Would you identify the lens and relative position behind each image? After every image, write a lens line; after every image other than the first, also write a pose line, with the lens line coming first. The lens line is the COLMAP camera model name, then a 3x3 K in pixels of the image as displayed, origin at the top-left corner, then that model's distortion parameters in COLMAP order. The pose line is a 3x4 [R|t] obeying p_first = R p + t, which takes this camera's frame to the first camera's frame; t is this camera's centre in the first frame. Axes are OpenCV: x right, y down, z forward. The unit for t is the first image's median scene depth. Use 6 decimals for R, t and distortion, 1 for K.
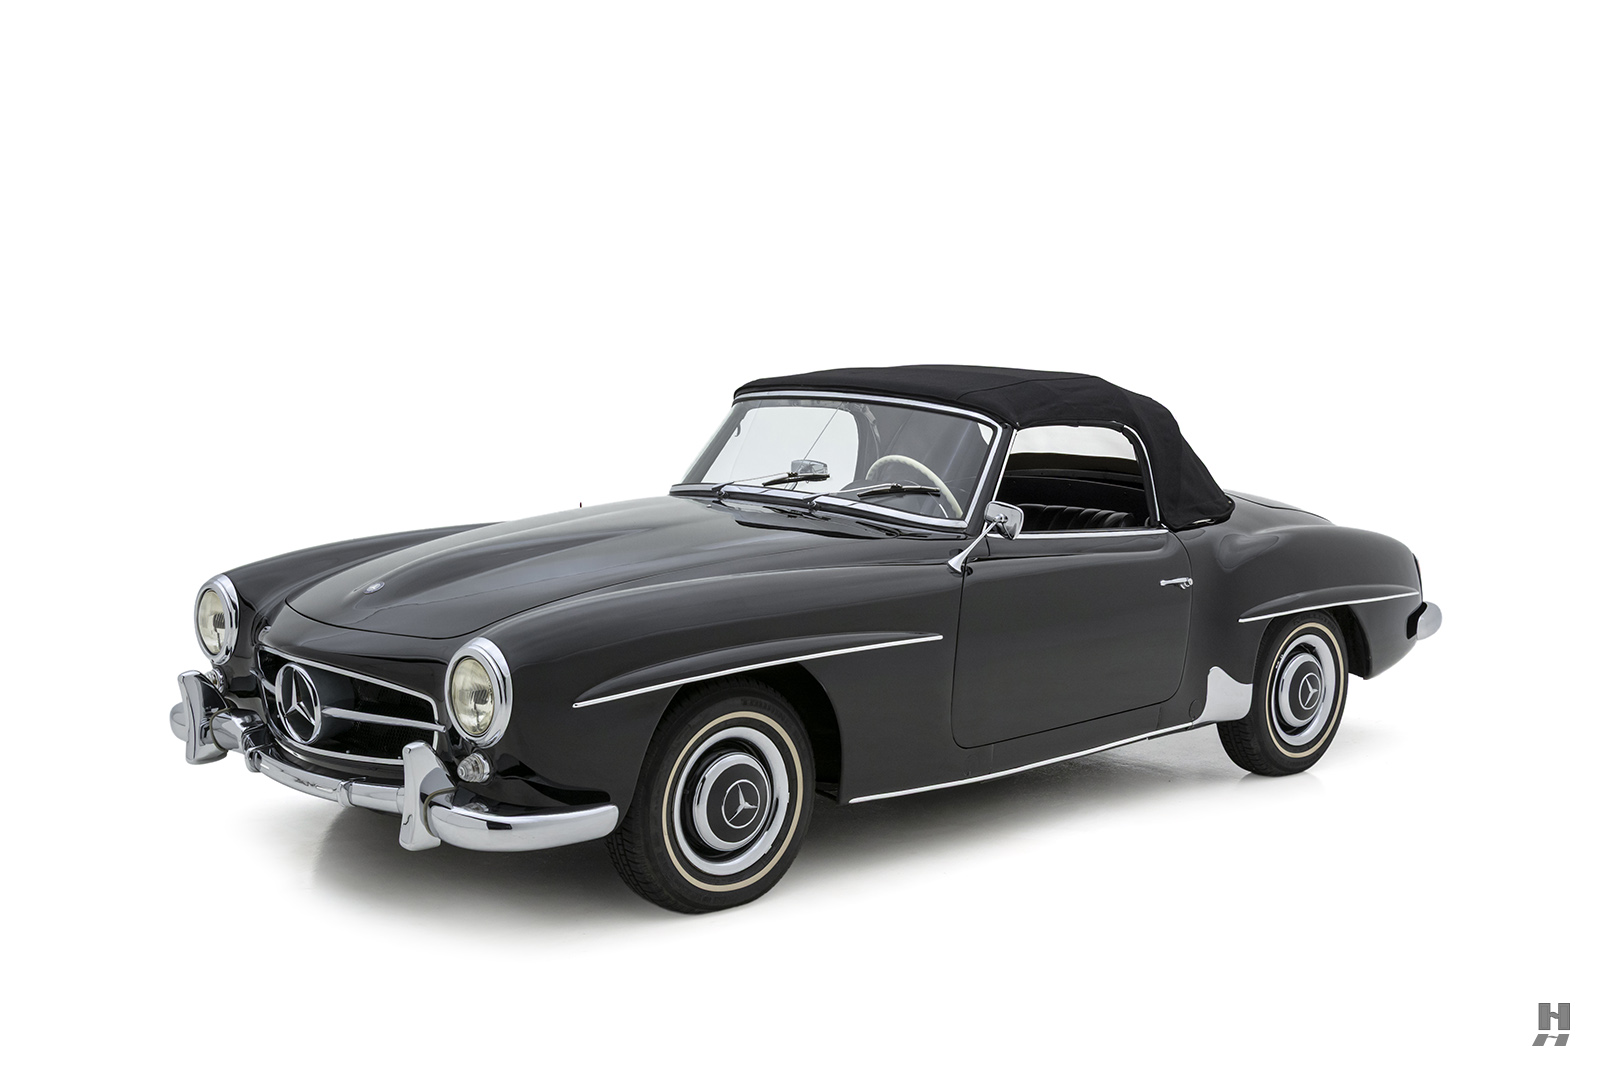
lens RADIAL K [[1924.1, 0, 800.0], [0, 1924.1, 533.5], [0, 0, 1]] dist [-0.032435, -0.040461]
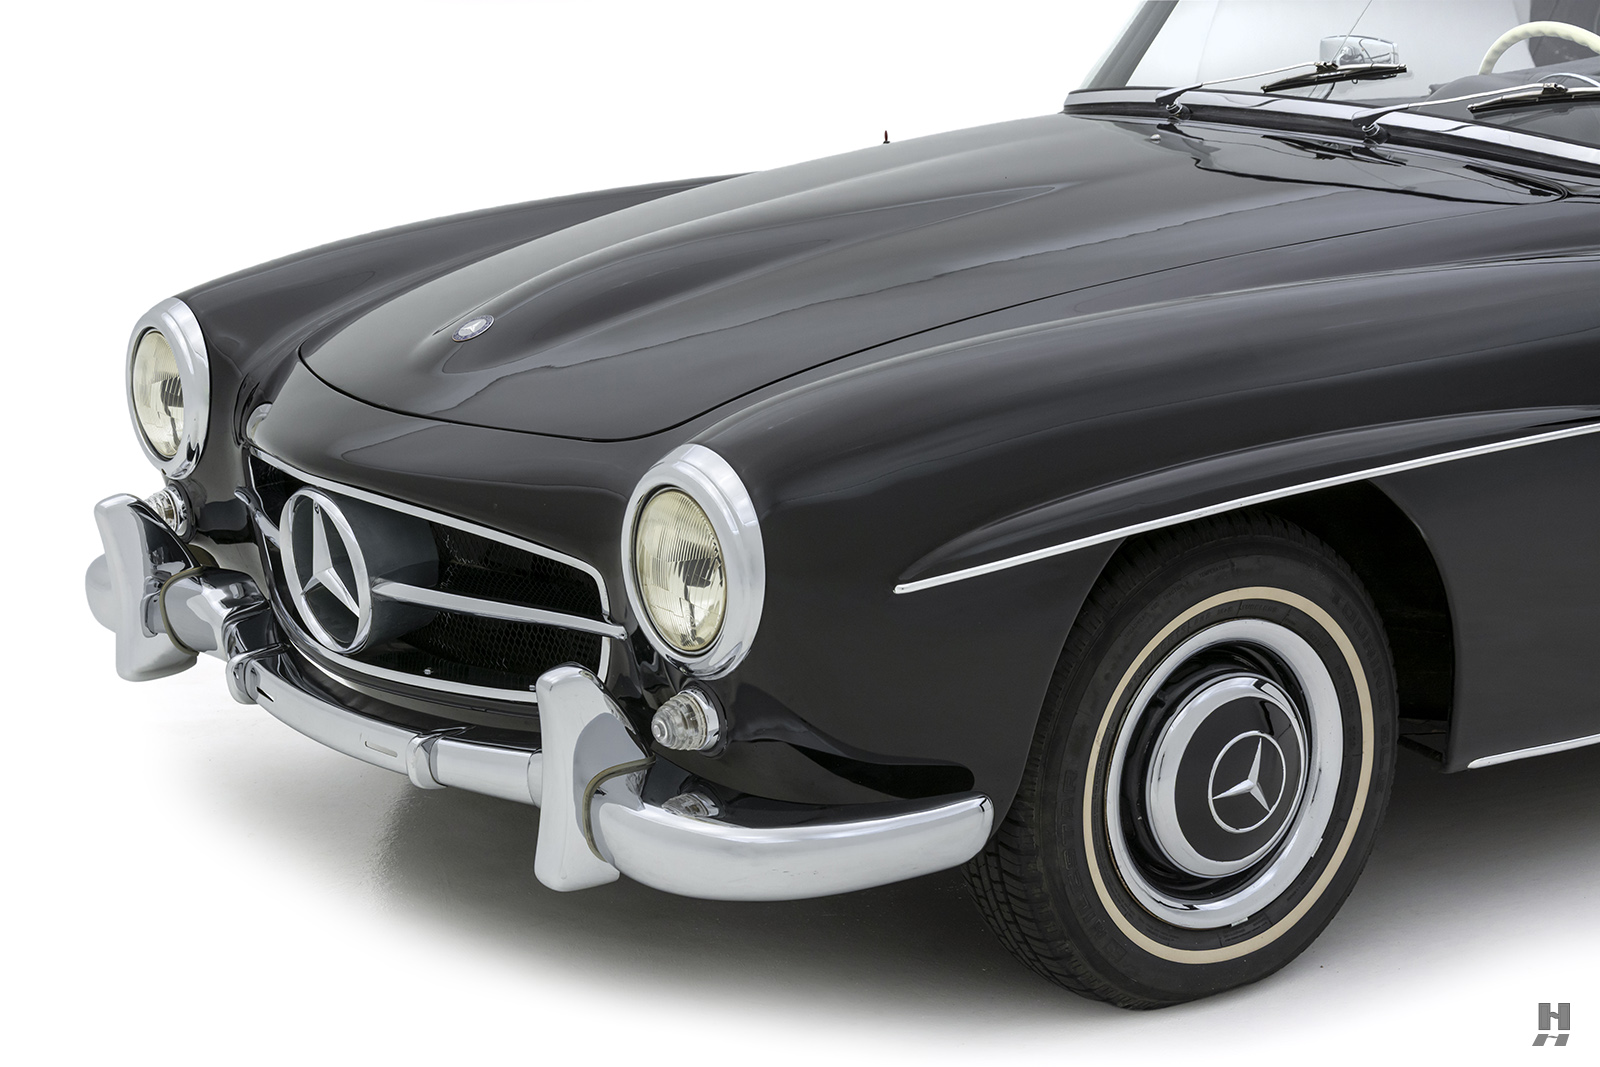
lens RADIAL K [[3415.7, 0, 800.0], [0, 3415.7, 533.5], [0, 0, 1]] dist [-0.010176, -0.087756]
pose [[0.991210, -0.004952, -0.132209, -0.026786], [0.019366, 0.993966, 0.107962, -0.011591], [0.130876, -0.109573, 0.985325, 0.157911]]
